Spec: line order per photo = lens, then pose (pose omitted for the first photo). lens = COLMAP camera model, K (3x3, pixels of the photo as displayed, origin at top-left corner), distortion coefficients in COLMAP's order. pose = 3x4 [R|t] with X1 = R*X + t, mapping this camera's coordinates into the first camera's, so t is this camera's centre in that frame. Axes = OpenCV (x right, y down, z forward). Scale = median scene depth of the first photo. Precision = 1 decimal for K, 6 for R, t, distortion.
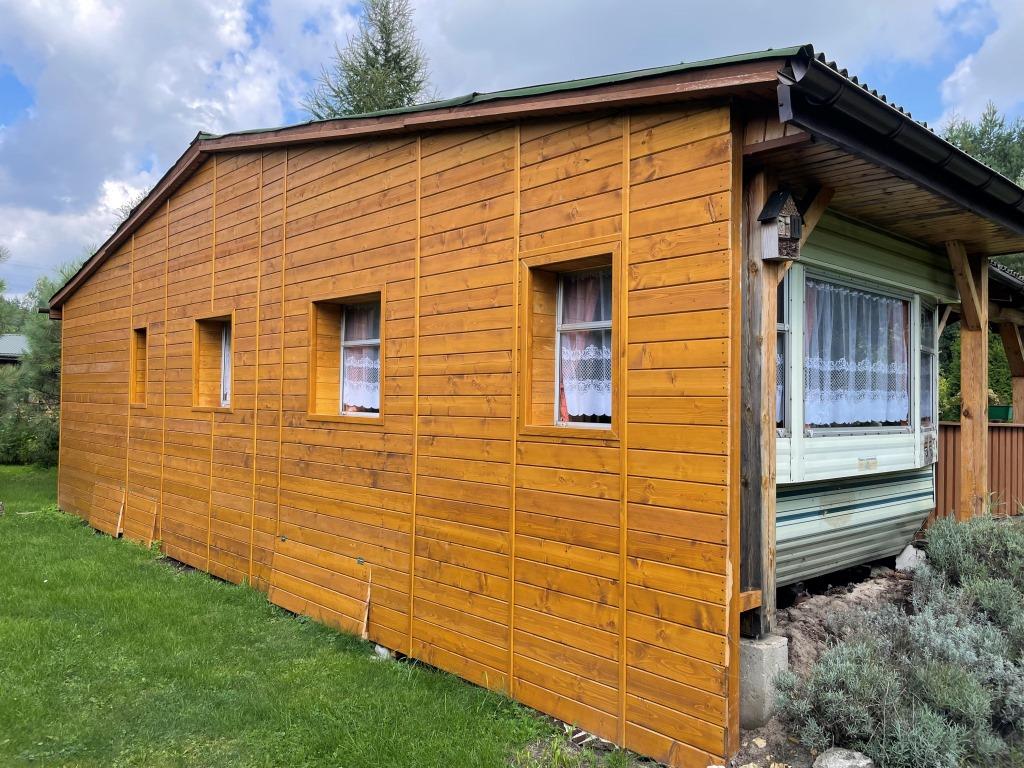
lens RADIAL K [[773.8, 0, 502.6], [0, 773.8, 376.3], [0, 0, 1]] dist [0.096965, -0.130484]
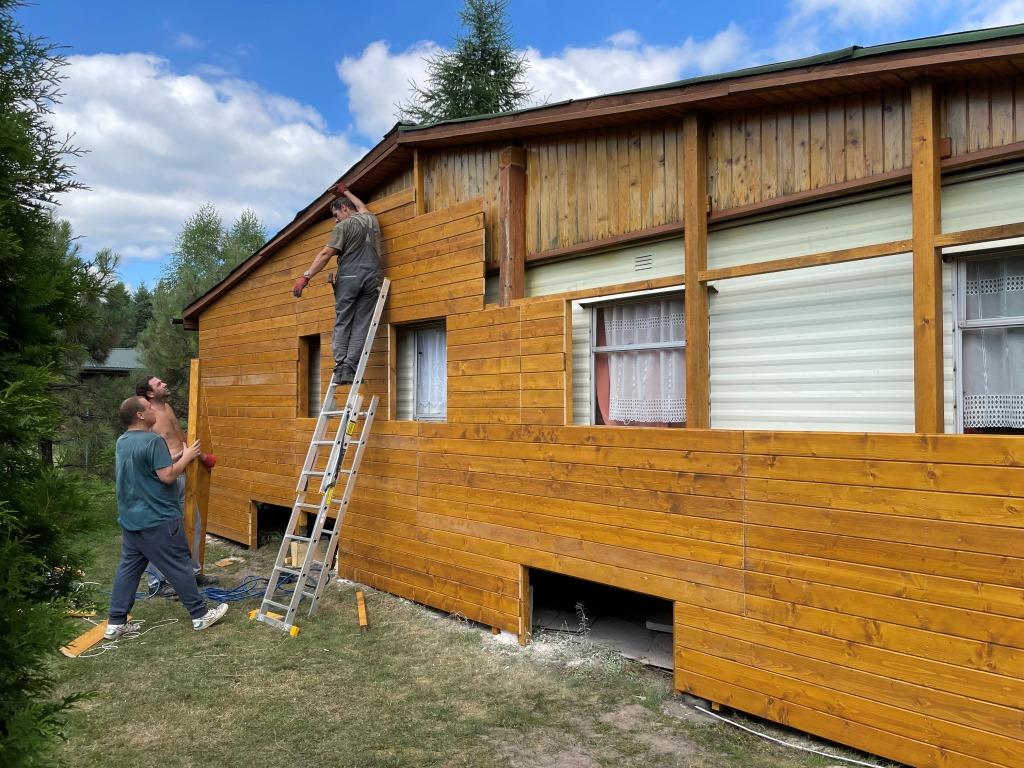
lens RADIAL K [[773.8, 0, 511.6], [0, 773.8, 380.0], [0, 0, 1]] dist [0.096965, -0.130484]
pose [[0.999479, -0.016204, -0.027900, -0.372331], [0.016159, 0.999868, -0.001849, -0.008862], [0.027926, 0.001397, 0.999609, 0.141829]]
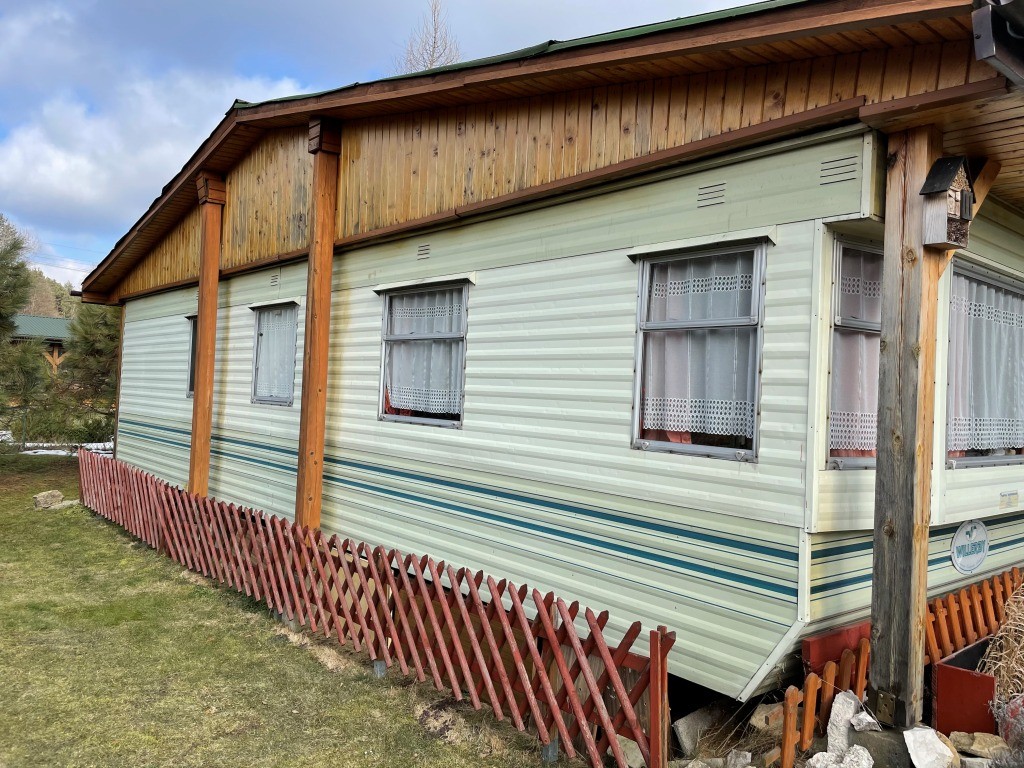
lens RADIAL K [[773.8, 0, 513.1], [0, 773.8, 375.4], [0, 0, 1]] dist [0.096965, -0.130484]
pose [[0.998821, 0.030698, -0.037604, -0.032387], [-0.030564, 0.999524, 0.004154, -0.008739], [0.037714, -0.003000, 0.999284, 0.158842]]
